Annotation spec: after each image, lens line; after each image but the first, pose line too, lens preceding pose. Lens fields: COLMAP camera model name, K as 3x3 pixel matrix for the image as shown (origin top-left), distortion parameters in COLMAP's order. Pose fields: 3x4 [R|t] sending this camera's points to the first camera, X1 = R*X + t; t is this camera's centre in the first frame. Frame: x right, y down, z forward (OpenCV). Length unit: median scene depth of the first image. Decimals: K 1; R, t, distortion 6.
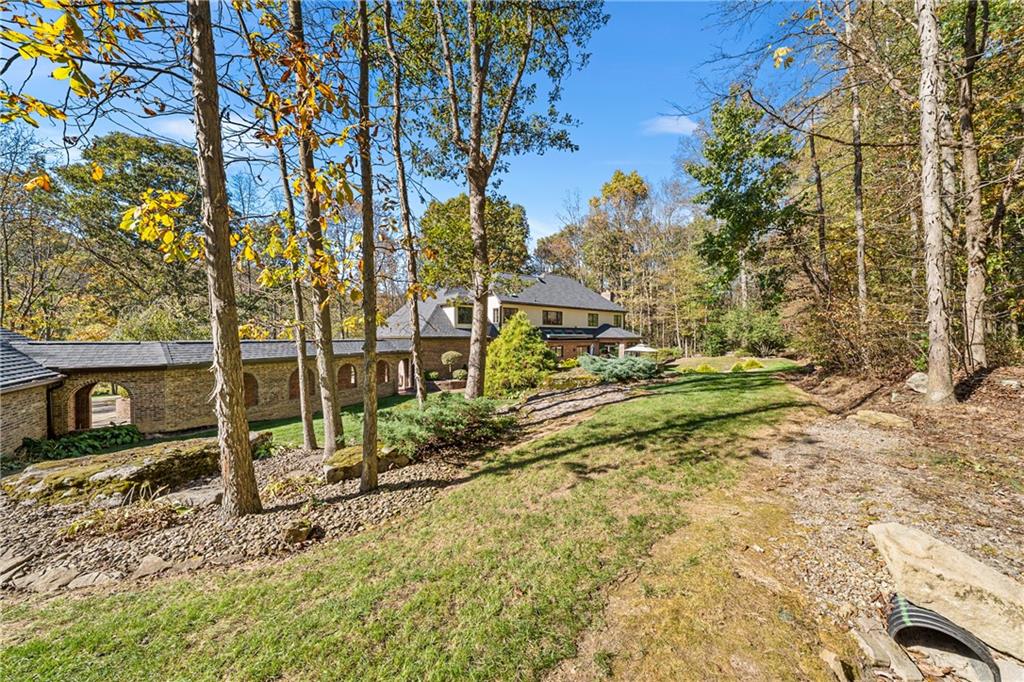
lens RADIAL K [[355.4, 0, 512.0], [0, 355.4, 341.0], [0, 0, 1]] dist [0.001364, 0.000007]
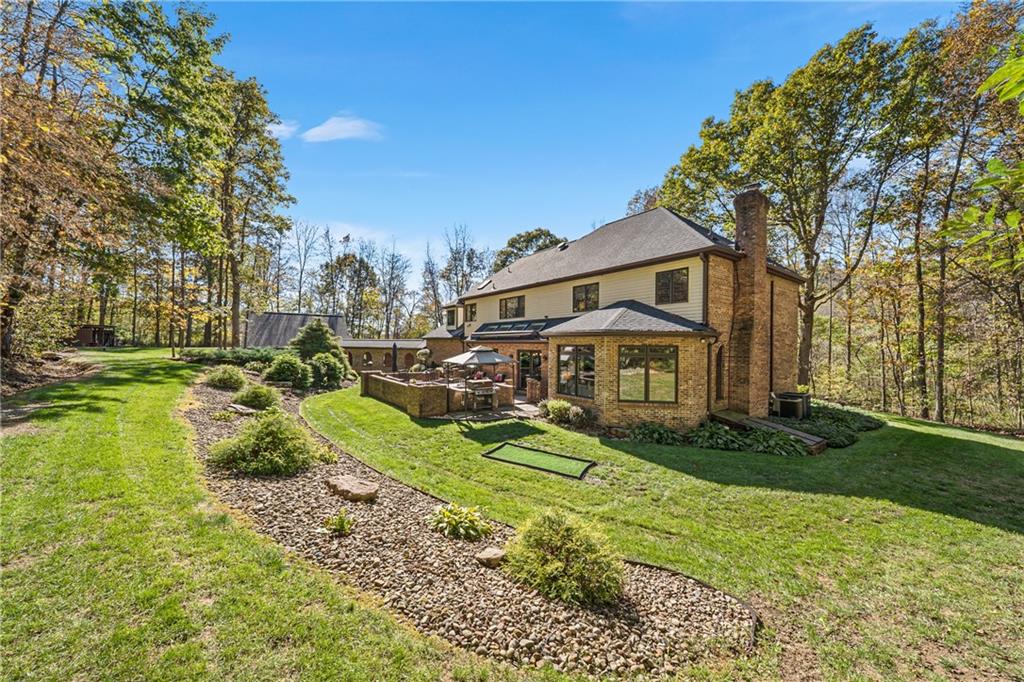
lens RADIAL K [[355.4, 0, 512.0], [0, 355.4, 341.0], [0, 0, 1]] dist [0.001364, 0.000007]
pose [[-0.053835, -0.007972, -0.998518, 0.747812], [-0.012597, 0.999894, -0.007304, 0.003078], [0.998470, 0.012185, -0.053929, 0.988144]]
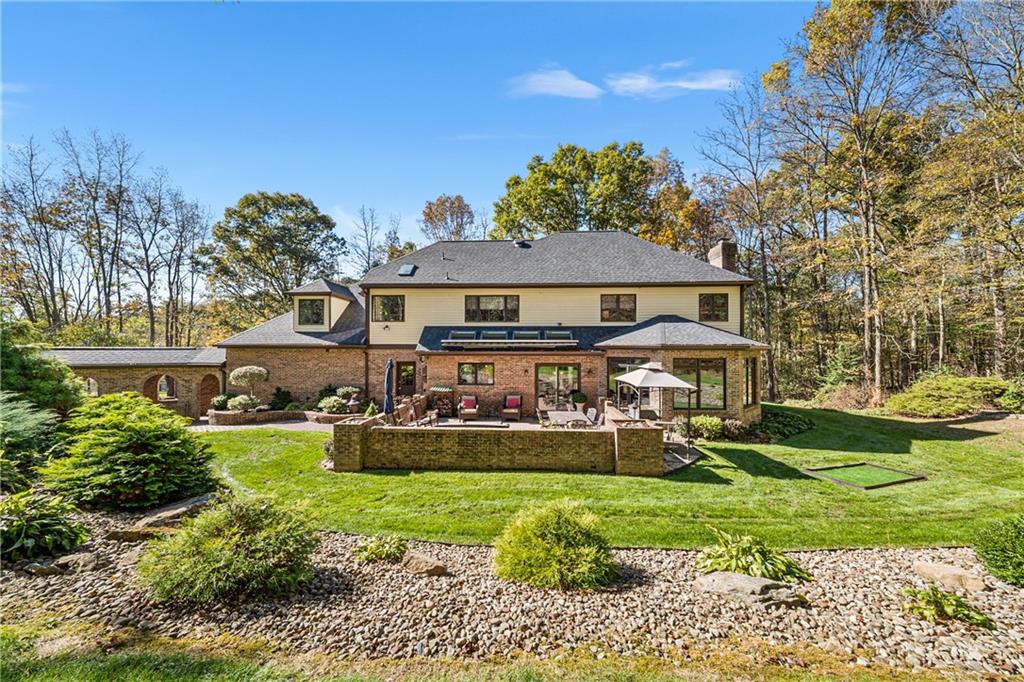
lens RADIAL K [[356.6, 0, 507.8], [0, 356.6, 354.8], [0, 0, 1]] dist [0.000846, 0.000044]
pose [[0.747420, 0.008283, -0.664300, 0.451442], [-0.007419, 0.999964, 0.004122, 0.000269], [0.664311, 0.001848, 0.747454, 0.600820]]
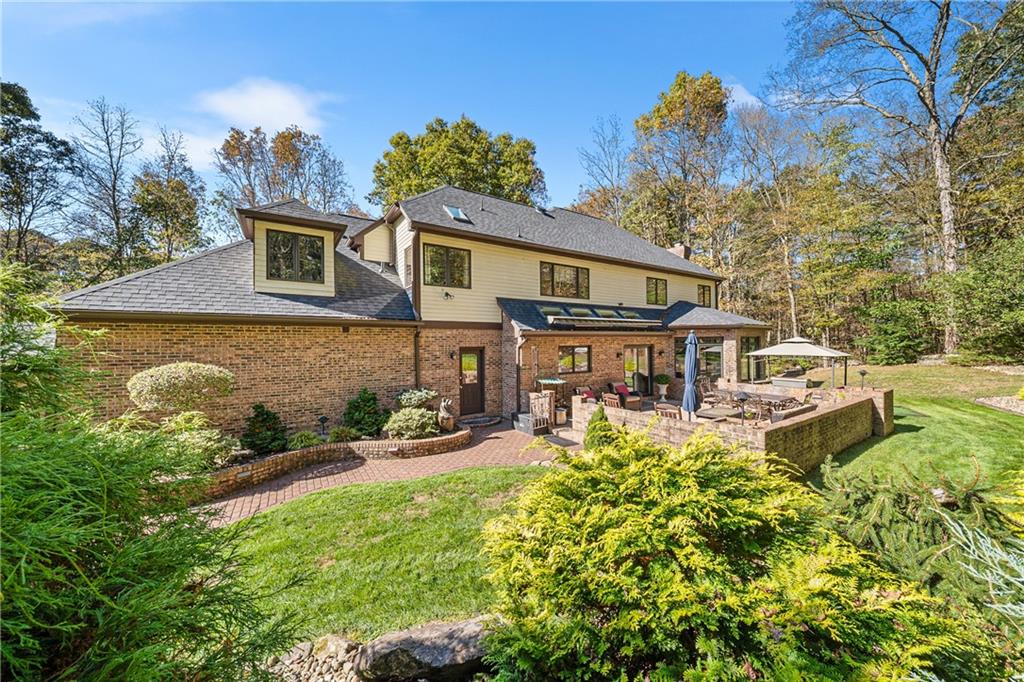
lens RADIAL K [[355.4, 0, 512.0], [0, 355.4, 341.0], [0, 0, 1]] dist [0.001364, 0.000007]
pose [[0.995458, -0.014452, -0.094097, 0.085123], [0.012907, 0.999772, -0.017016, 0.013139], [0.094322, 0.015724, 0.995418, 0.545131]]
